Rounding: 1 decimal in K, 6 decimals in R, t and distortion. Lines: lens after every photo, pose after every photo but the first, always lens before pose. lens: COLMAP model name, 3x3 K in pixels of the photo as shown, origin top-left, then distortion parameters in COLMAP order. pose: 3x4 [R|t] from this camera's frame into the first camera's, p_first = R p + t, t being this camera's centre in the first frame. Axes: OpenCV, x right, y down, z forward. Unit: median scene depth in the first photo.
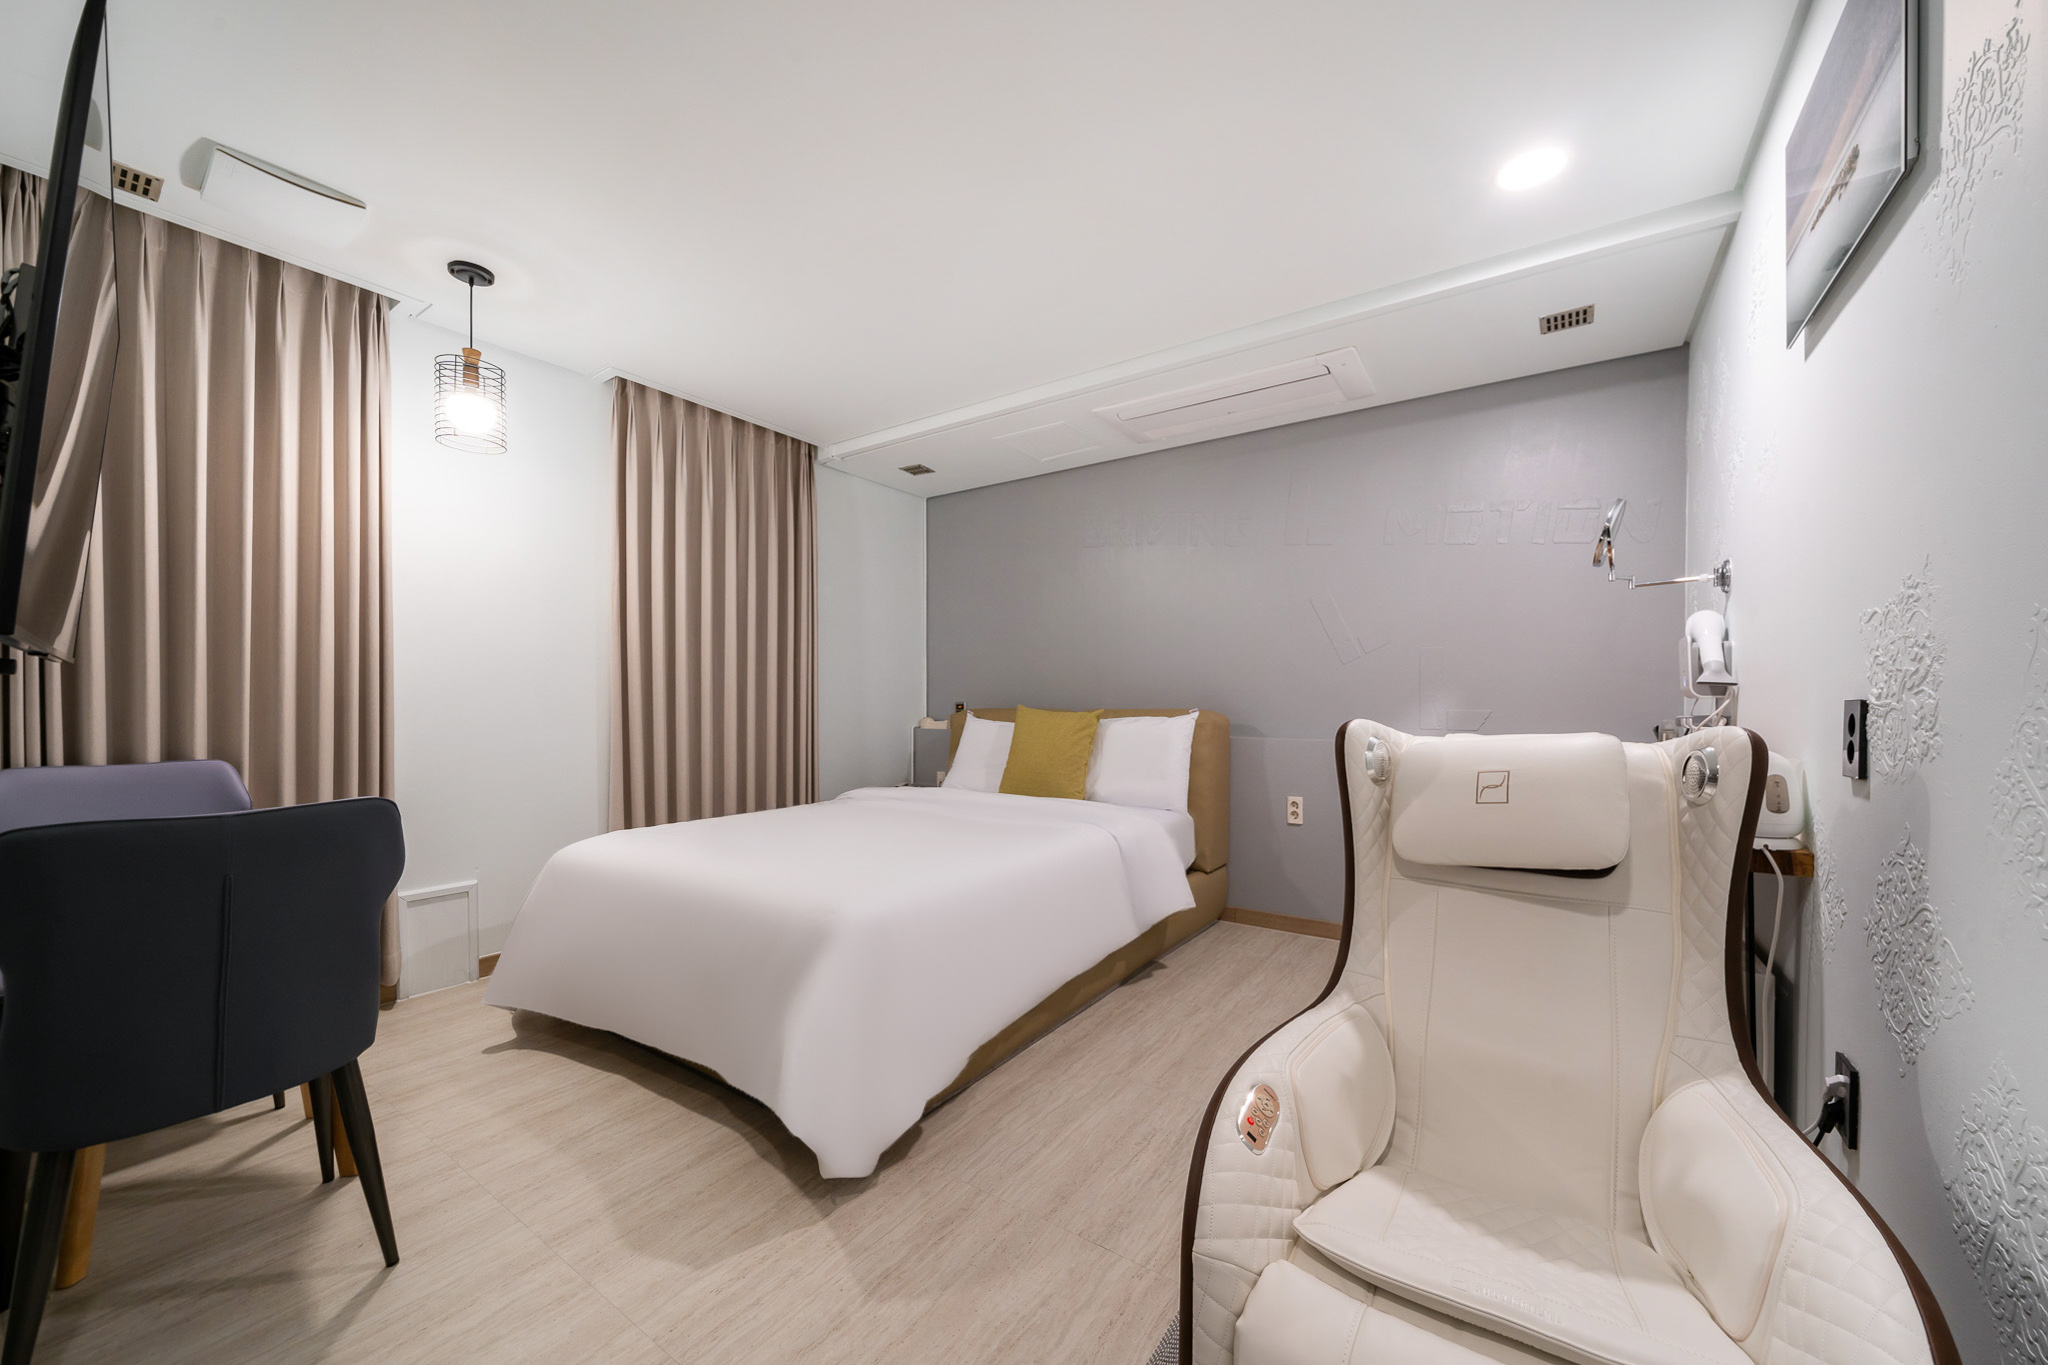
lens RADIAL K [[752.2, 0, 1036.3], [0, 752.2, 711.4], [0, 0, 1]] dist [0.000009, -0.000054]
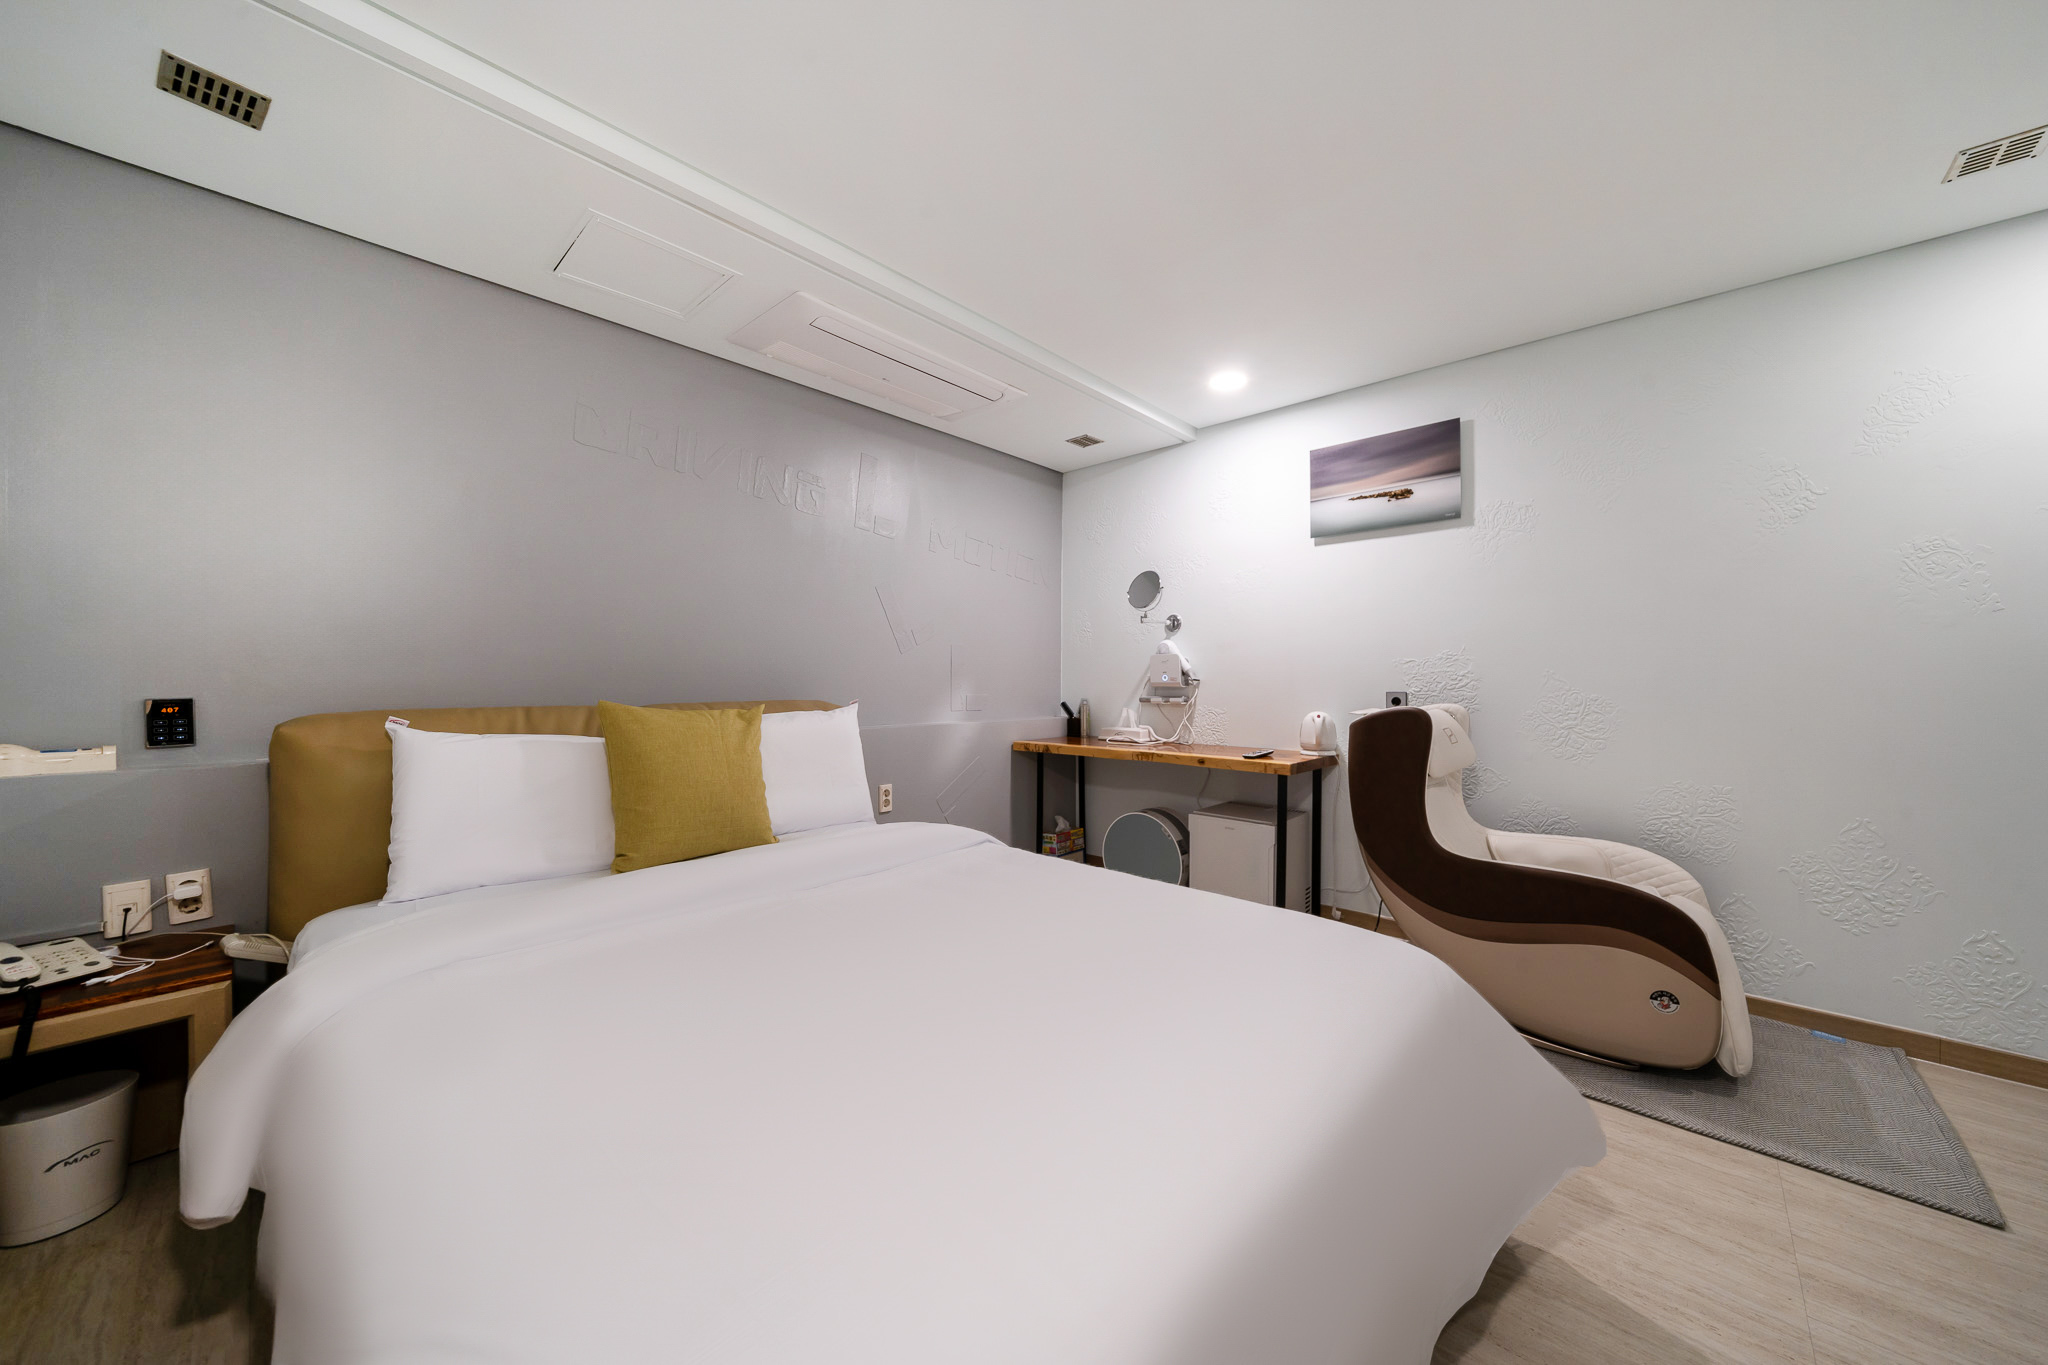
lens RADIAL K [[713.0, 0, 1024.0], [0, 713.0, 682.5], [0, 0, 1]] dist [-0.001915, -0.000187]
pose [[0.146144, -0.006113, 0.989244, -0.959252], [0.009925, 0.999940, 0.004713, -0.043331], [-0.989214, 0.009129, 0.146196, 1.149775]]
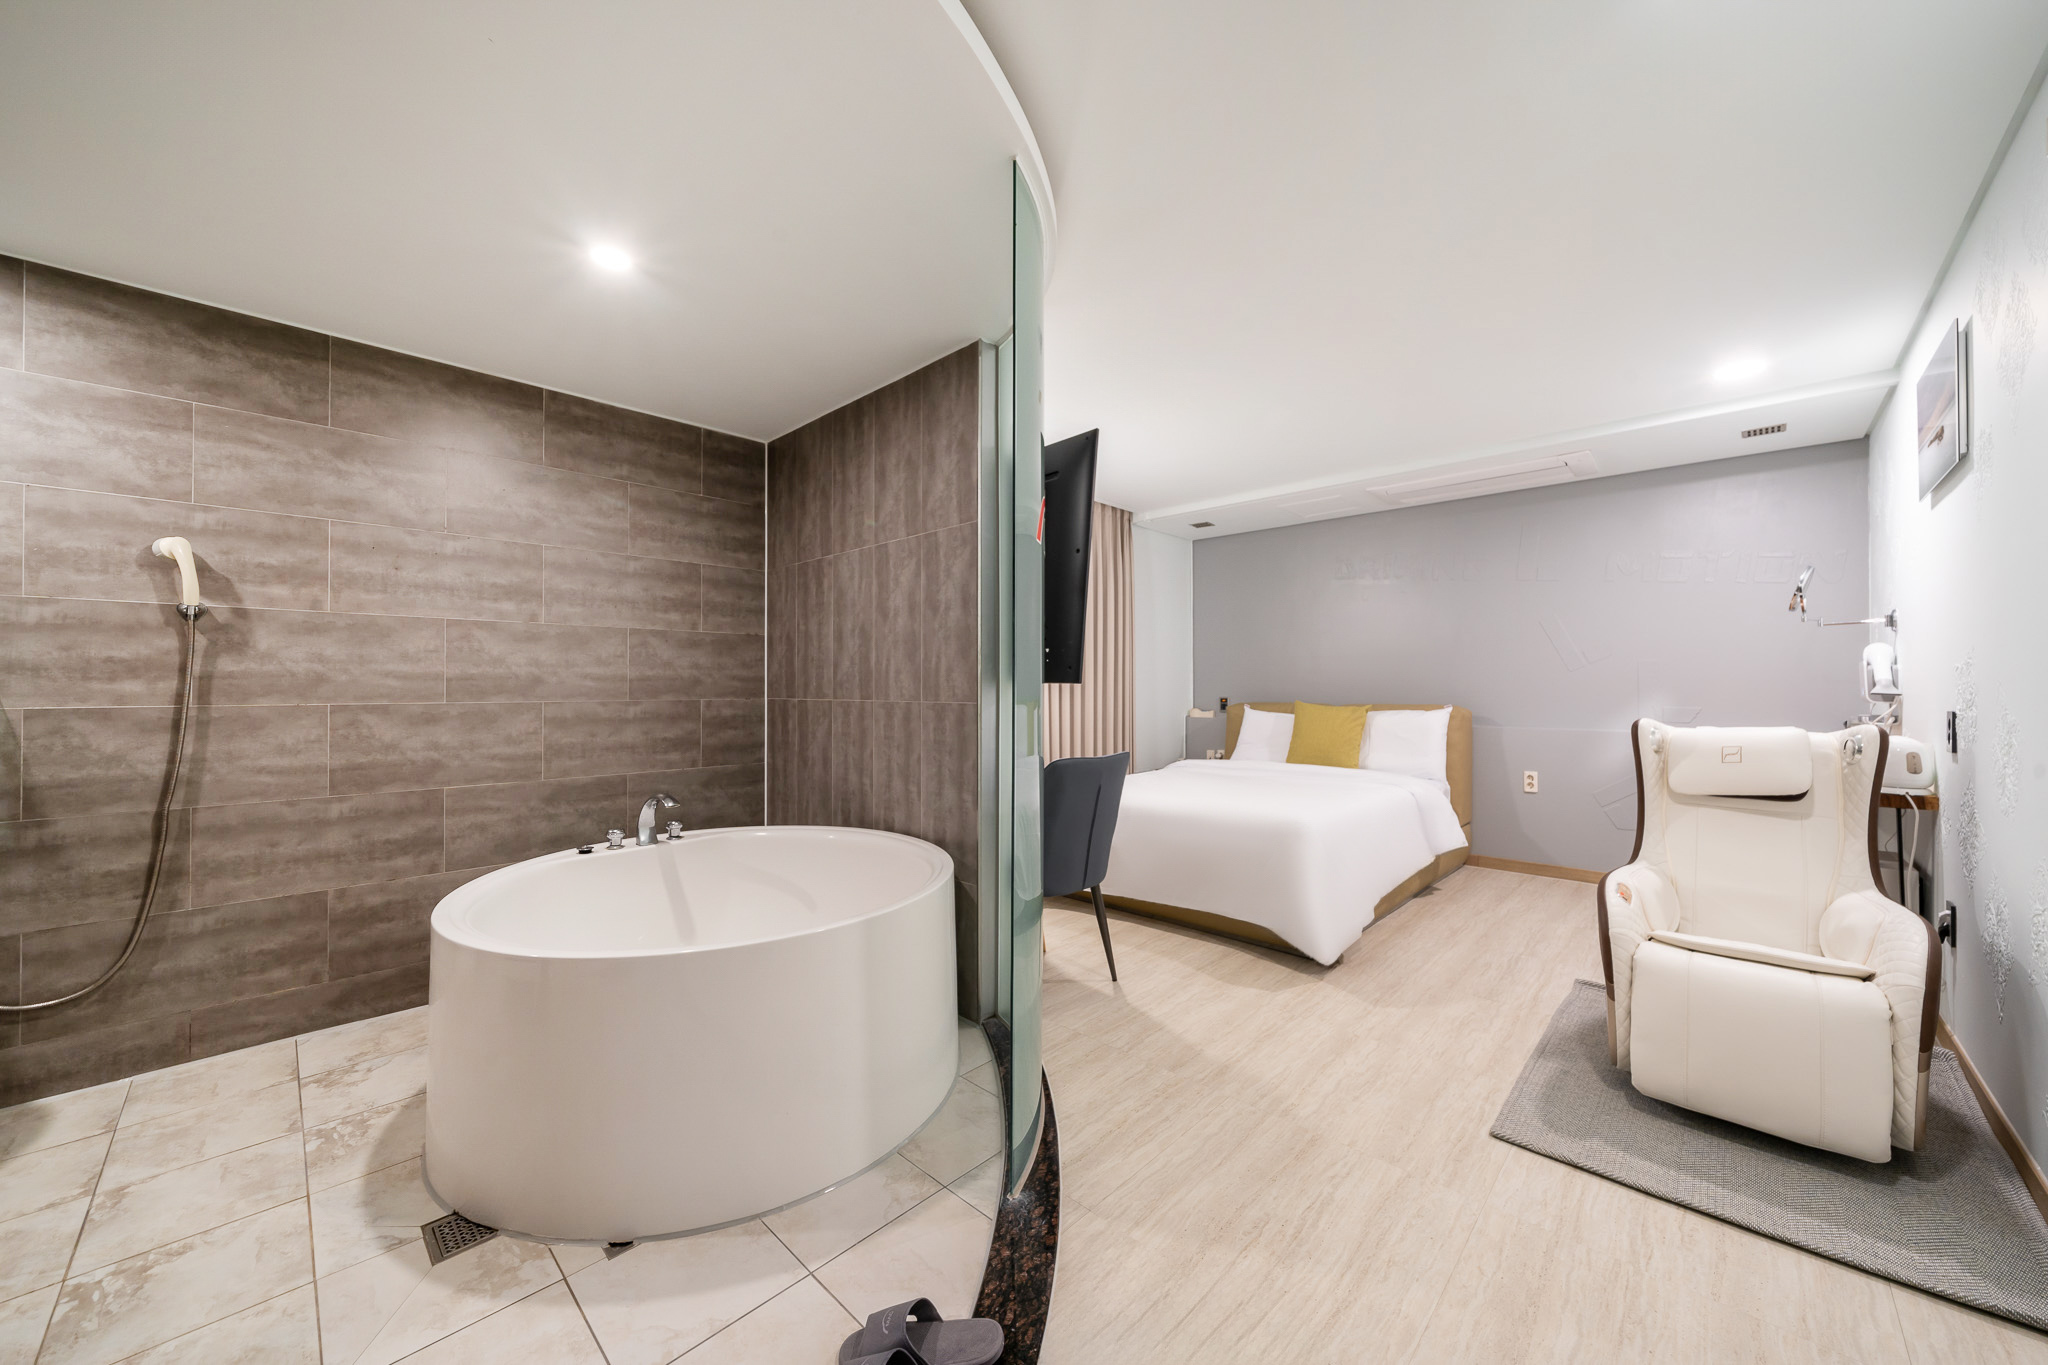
lens RADIAL K [[732.9, 0, 1024.0], [0, 732.9, 682.5], [0, 0, 1]] dist [0.000475, 0.000049]
pose [[0.985409, -0.001110, -0.170201, -0.536548], [-0.002233, 0.999808, -0.019445, -0.027910], [0.170190, 0.019541, 0.985217, -0.727800]]
